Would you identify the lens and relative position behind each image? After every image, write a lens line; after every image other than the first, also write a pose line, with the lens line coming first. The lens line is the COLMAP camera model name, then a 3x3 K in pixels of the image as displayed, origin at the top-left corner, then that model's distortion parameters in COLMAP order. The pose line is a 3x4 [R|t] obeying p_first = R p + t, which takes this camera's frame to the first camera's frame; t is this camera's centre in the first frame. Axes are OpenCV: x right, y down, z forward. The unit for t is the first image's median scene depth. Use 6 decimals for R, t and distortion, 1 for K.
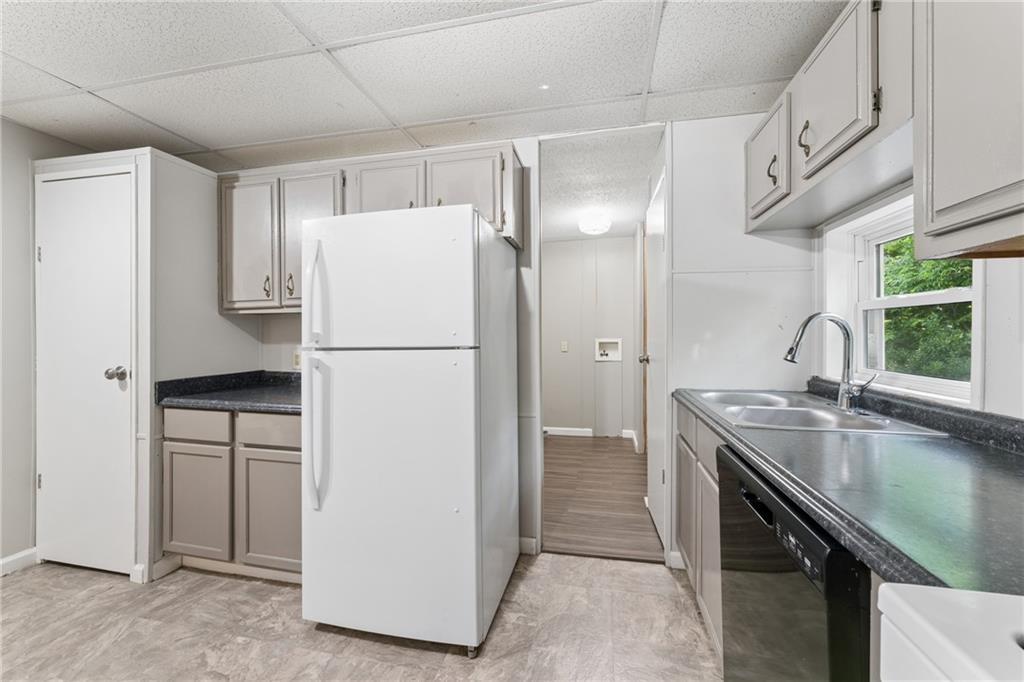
lens RADIAL K [[412.6, 0, 505.5], [0, 412.6, 337.3], [0, 0, 1]] dist [0.000803, 0.000178]
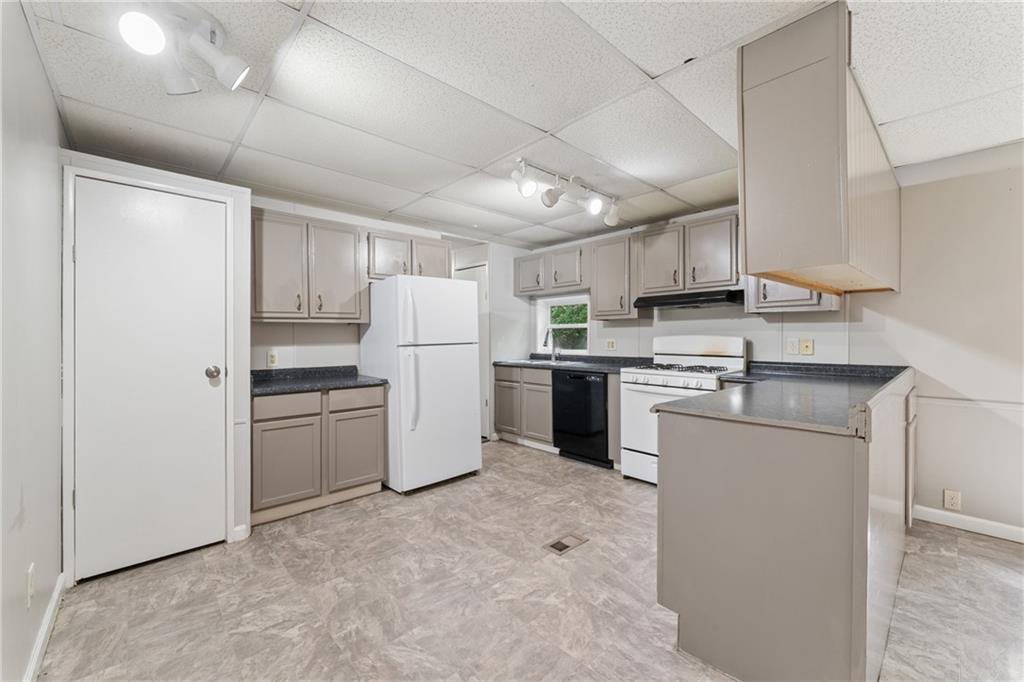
lens RADIAL K [[412.6, 0, 521.7], [0, 412.6, 338.2], [0, 0, 1]] dist [0.000803, 0.000178]
pose [[0.548454, -0.004073, 0.836171, -1.597662], [0.006206, 0.999980, 0.000800, -0.004065], [-0.836158, 0.004750, 0.548468, -0.417972]]
